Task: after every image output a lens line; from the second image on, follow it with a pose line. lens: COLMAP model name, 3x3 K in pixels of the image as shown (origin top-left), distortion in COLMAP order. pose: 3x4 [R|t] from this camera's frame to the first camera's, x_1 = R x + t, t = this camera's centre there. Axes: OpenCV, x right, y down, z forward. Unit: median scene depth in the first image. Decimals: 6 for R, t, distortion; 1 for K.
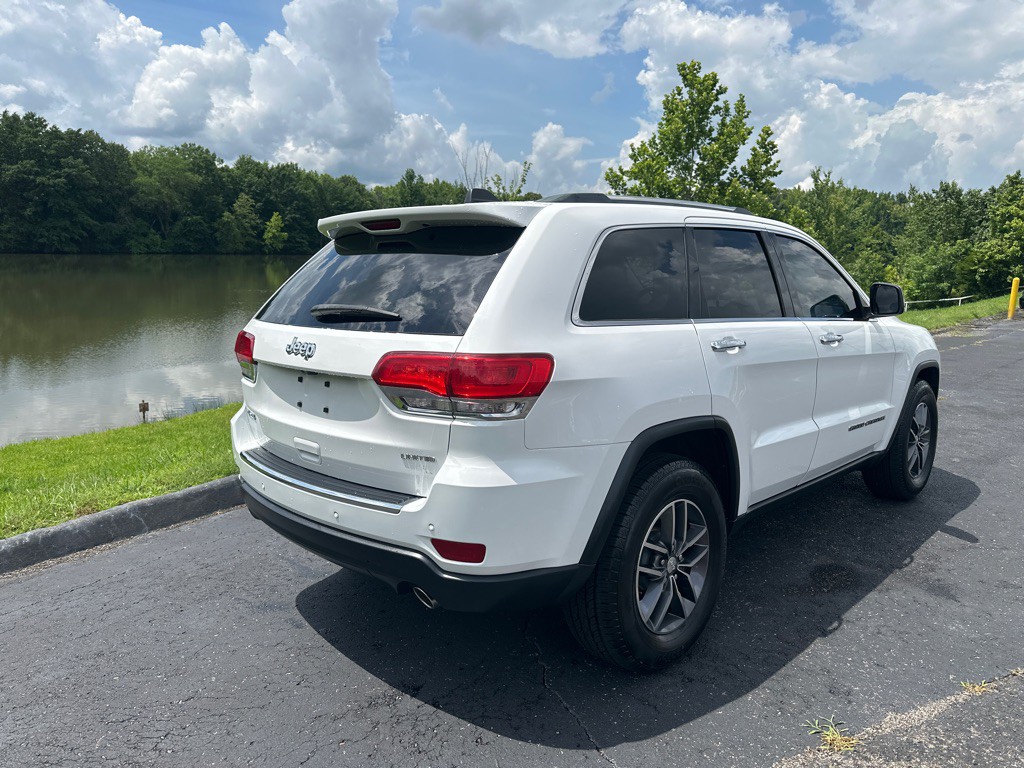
lens RADIAL K [[725.5, 0, 518.5], [0, 725.5, 383.9], [0, 0, 1]] dist [0.043135, -0.050268]
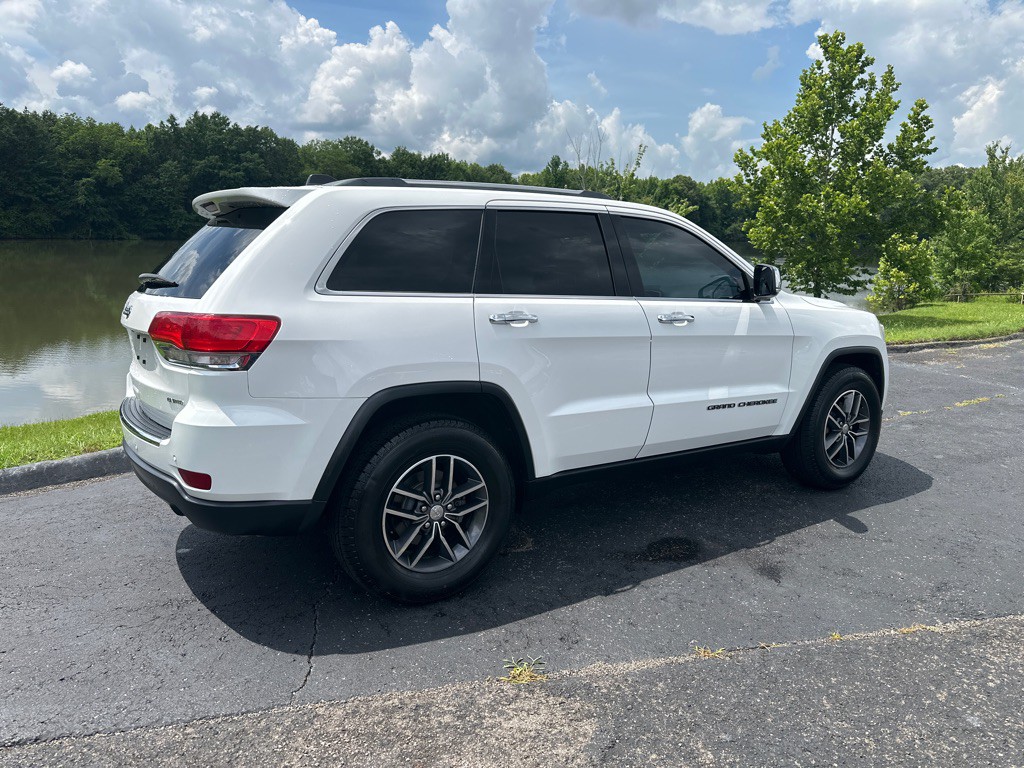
lens RADIAL K [[725.5, 0, 511.4], [0, 725.5, 385.5], [0, 0, 1]] dist [0.043135, -0.050268]
pose [[0.978336, 0.040395, -0.203044, 0.039576], [-0.036347, 0.999060, 0.023629, 0.001669], [0.203807, -0.015738, 0.978885, -0.004555]]
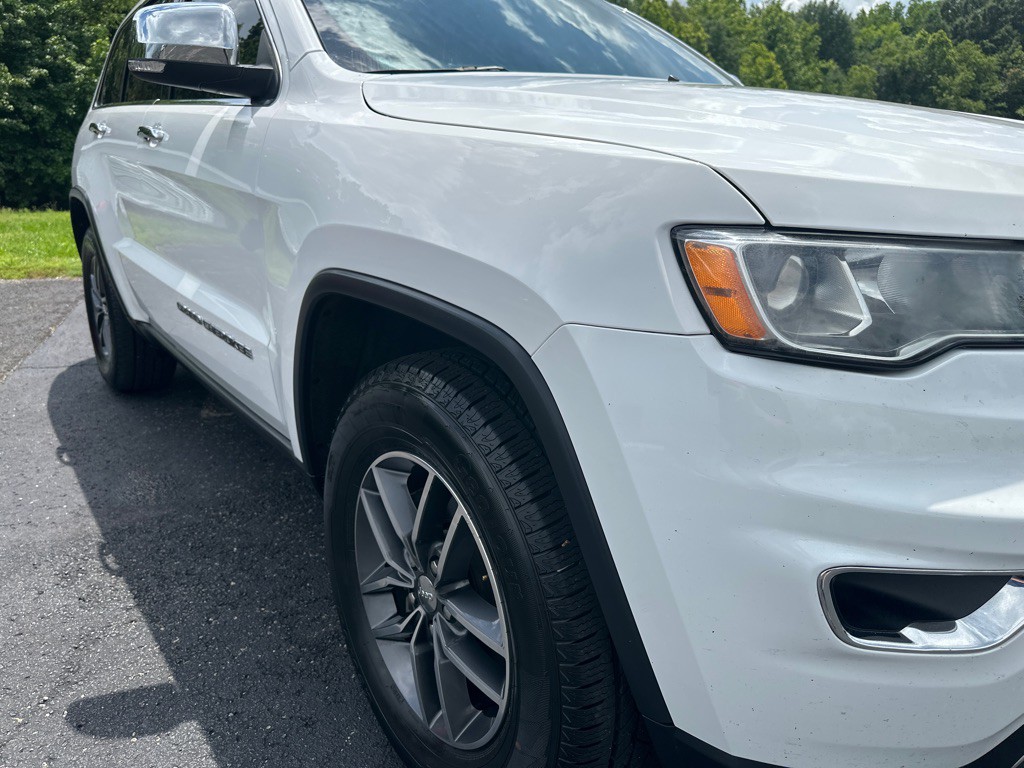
lens RADIAL K [[725.5, 0, 513.1], [0, 725.5, 396.0], [0, 0, 1]] dist [0.043135, -0.050268]
pose [[-0.149440, 0.299604, -0.942287, 0.098347], [-0.160159, 0.933069, 0.322073, -0.009828], [0.975713, 0.199047, -0.091454, 0.134186]]
